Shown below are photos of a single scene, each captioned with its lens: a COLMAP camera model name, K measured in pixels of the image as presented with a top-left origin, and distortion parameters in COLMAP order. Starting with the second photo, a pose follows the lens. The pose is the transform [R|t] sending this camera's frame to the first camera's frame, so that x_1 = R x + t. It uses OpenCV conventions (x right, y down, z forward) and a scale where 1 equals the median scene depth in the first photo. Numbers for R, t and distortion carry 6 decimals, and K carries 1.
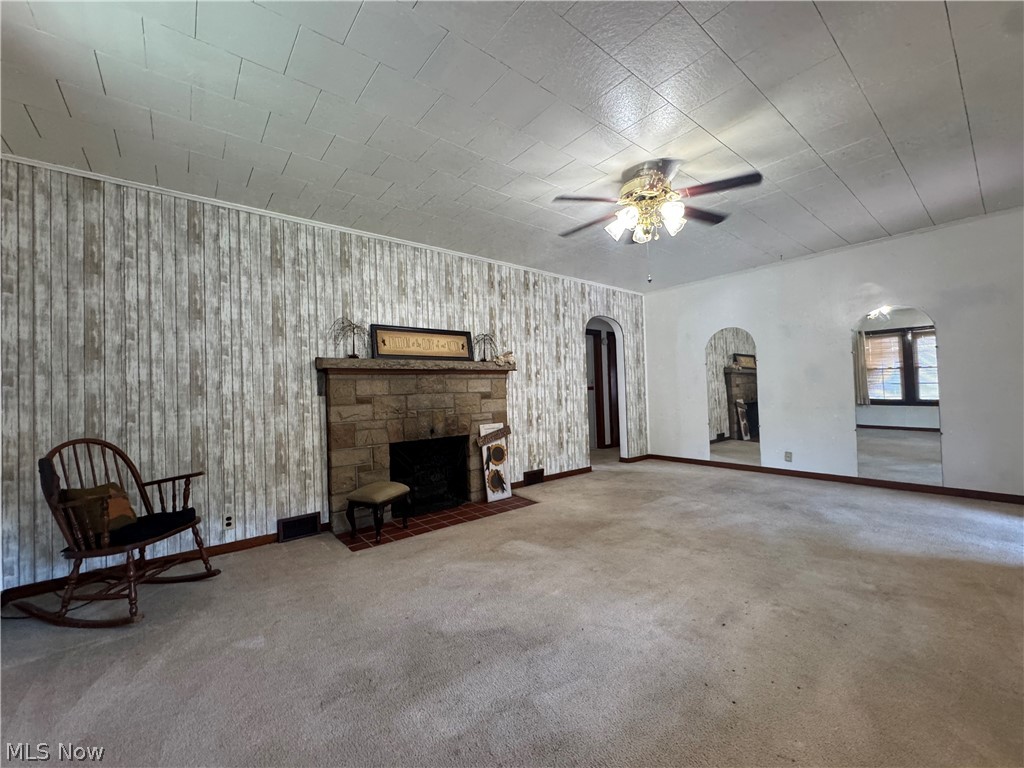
lens RADIAL K [[411.2, 0, 512.0], [0, 411.2, 384.0], [0, 0, 1]] dist [-0.002790, -0.000144]
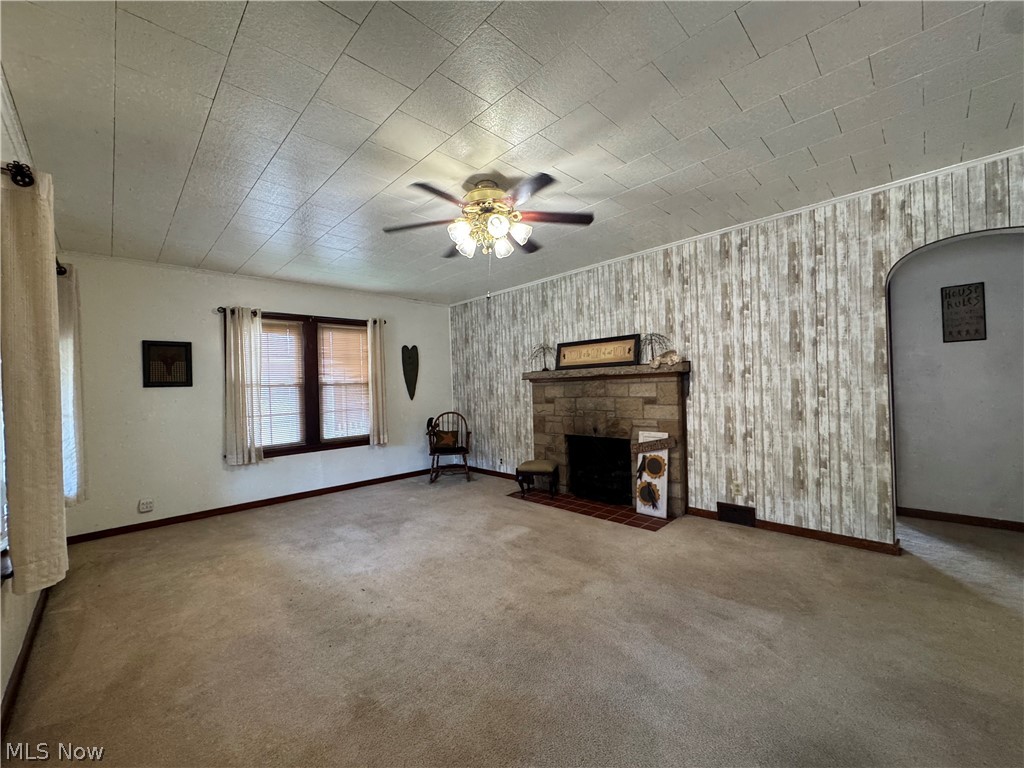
lens RADIAL K [[411.2, 0, 512.0], [0, 411.2, 384.0], [0, 0, 1]] dist [-0.002790, -0.000144]
pose [[0.096693, 0.018577, -0.995141, 0.914577], [0.043783, 0.998779, 0.022899, -0.048958], [0.994351, -0.045785, 0.095762, 0.670475]]
